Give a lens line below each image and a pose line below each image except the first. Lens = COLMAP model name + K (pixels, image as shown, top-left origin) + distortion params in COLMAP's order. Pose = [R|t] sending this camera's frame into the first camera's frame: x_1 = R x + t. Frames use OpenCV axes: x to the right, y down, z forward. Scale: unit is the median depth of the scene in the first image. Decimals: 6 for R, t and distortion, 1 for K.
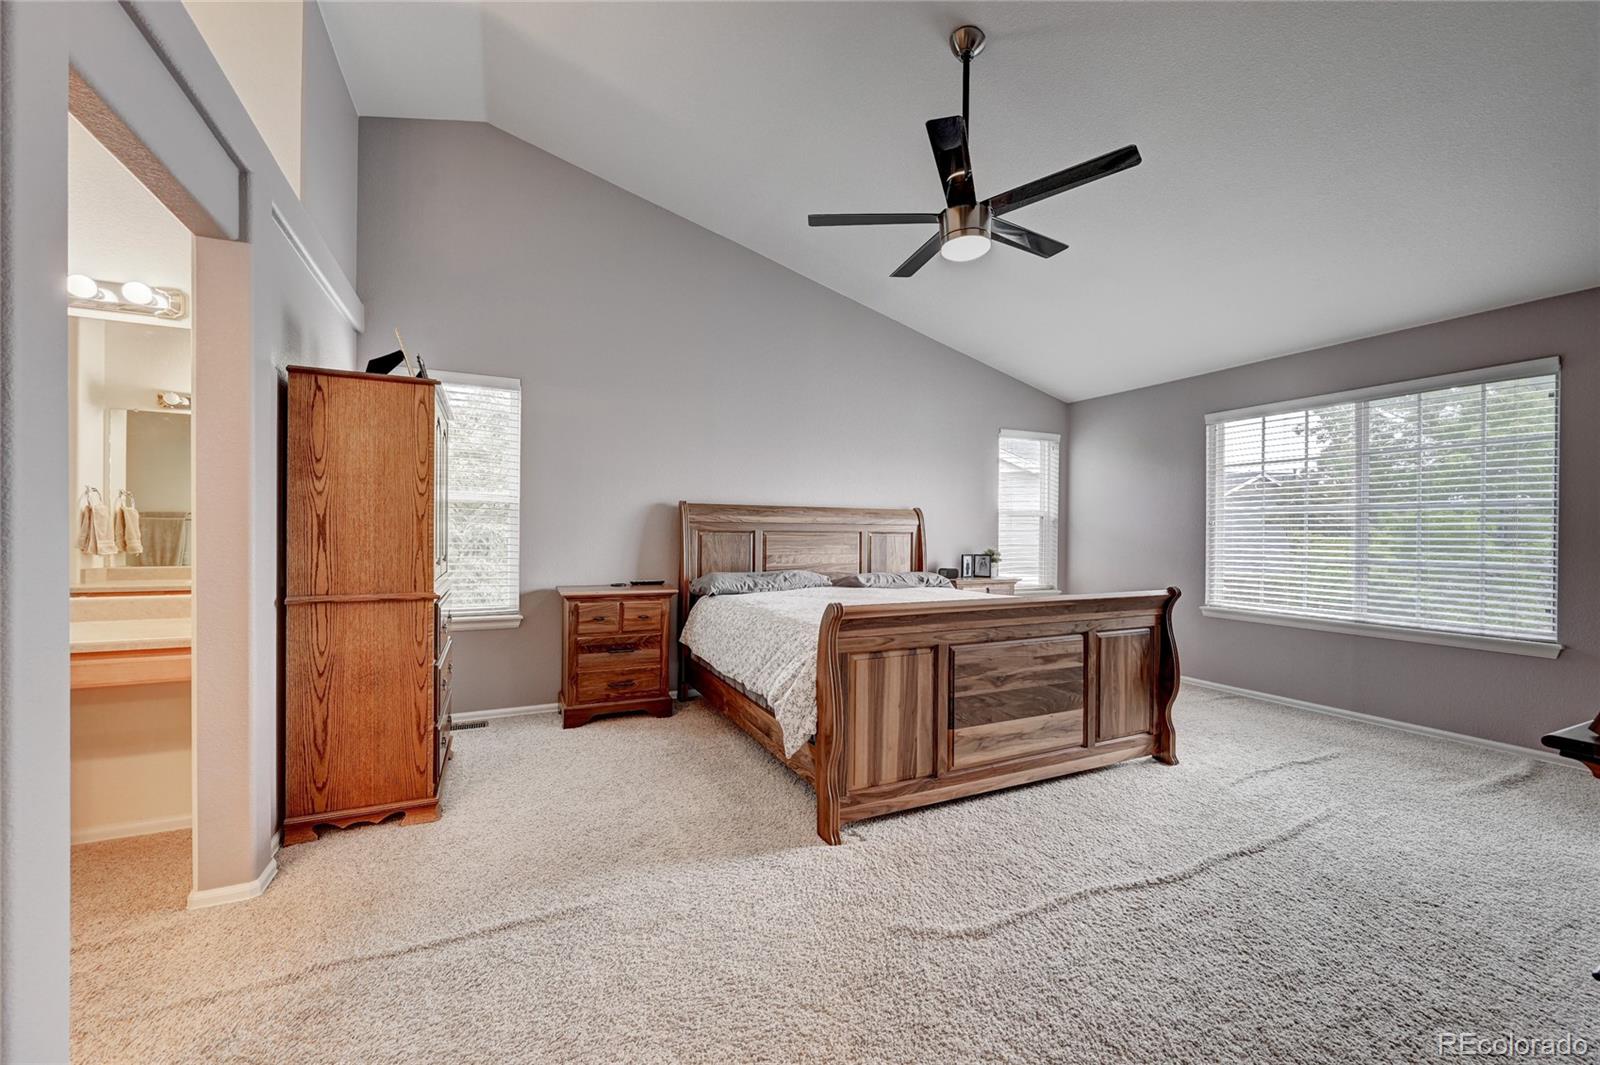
lens RADIAL K [[631.7, 0, 798.1], [0, 631.7, 531.5], [0, 0, 1]] dist [-0.000154, -0.000195]
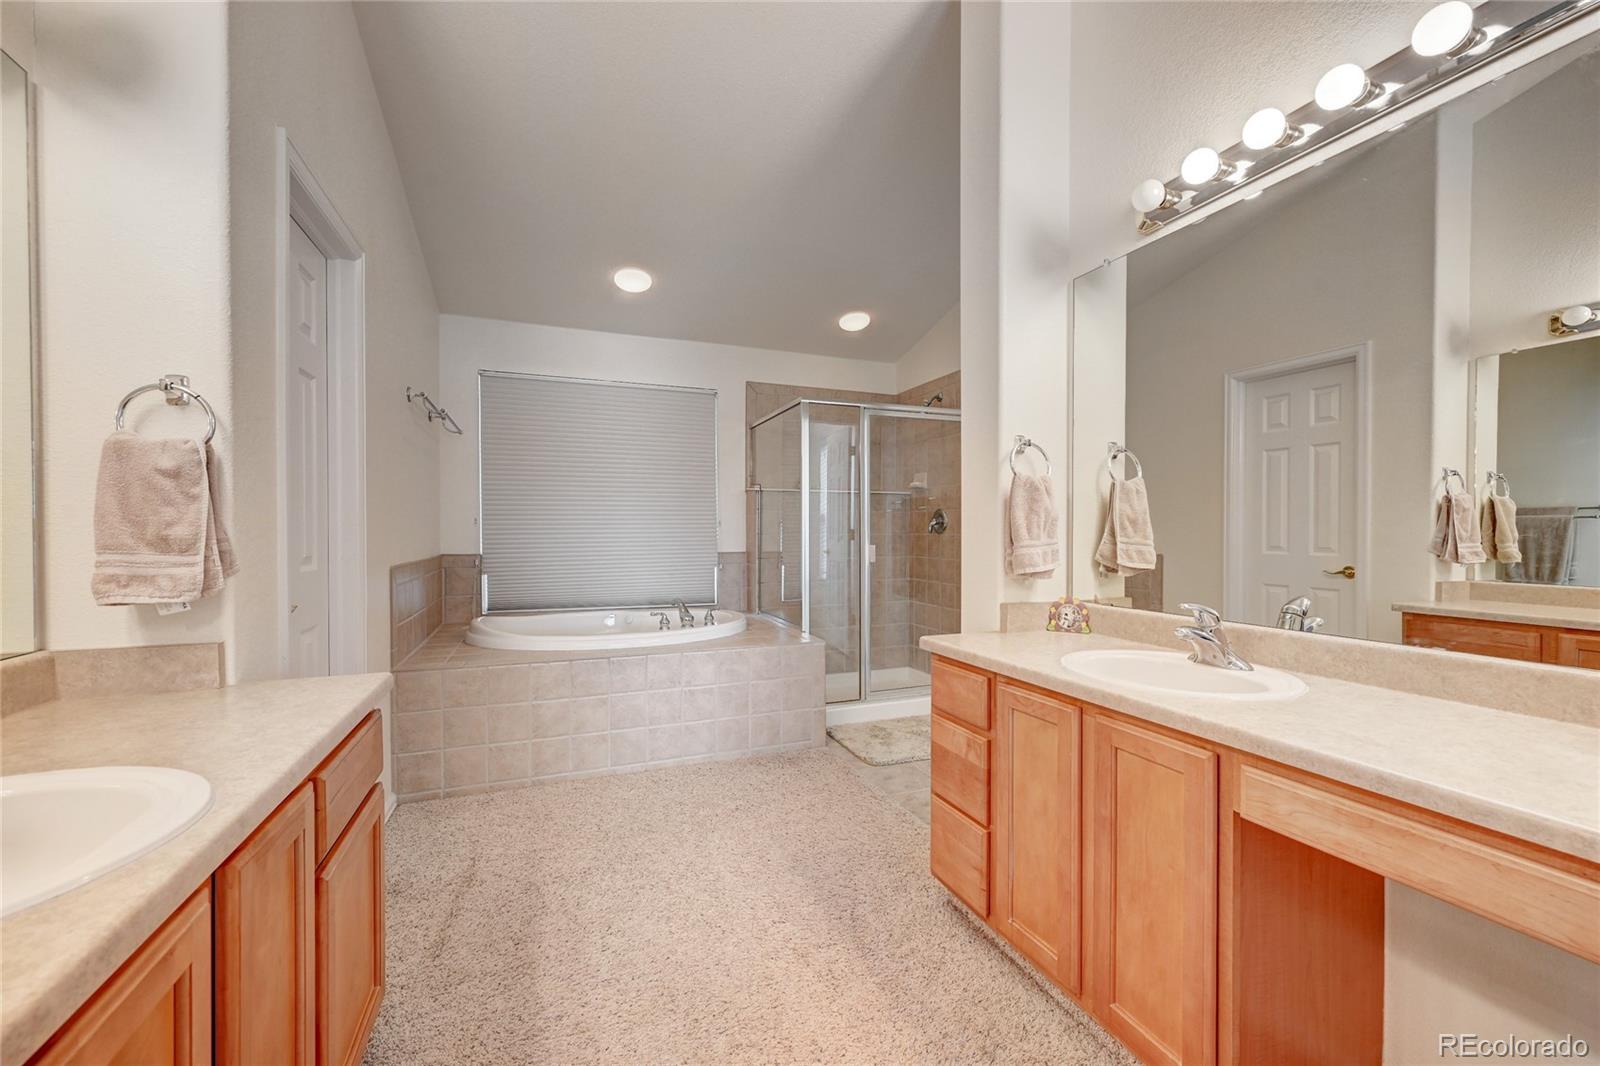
lens RADIAL K [[633.0, 0, 804.0], [0, 633.0, 537.1], [0, 0, 1]] dist [0.001507, 0.000238]
pose [[-0.059577, 0.004329, -0.998214, -0.325864], [-0.004307, 0.999980, 0.004593, 0.006874], [0.998214, 0.004573, -0.059557, 0.283418]]
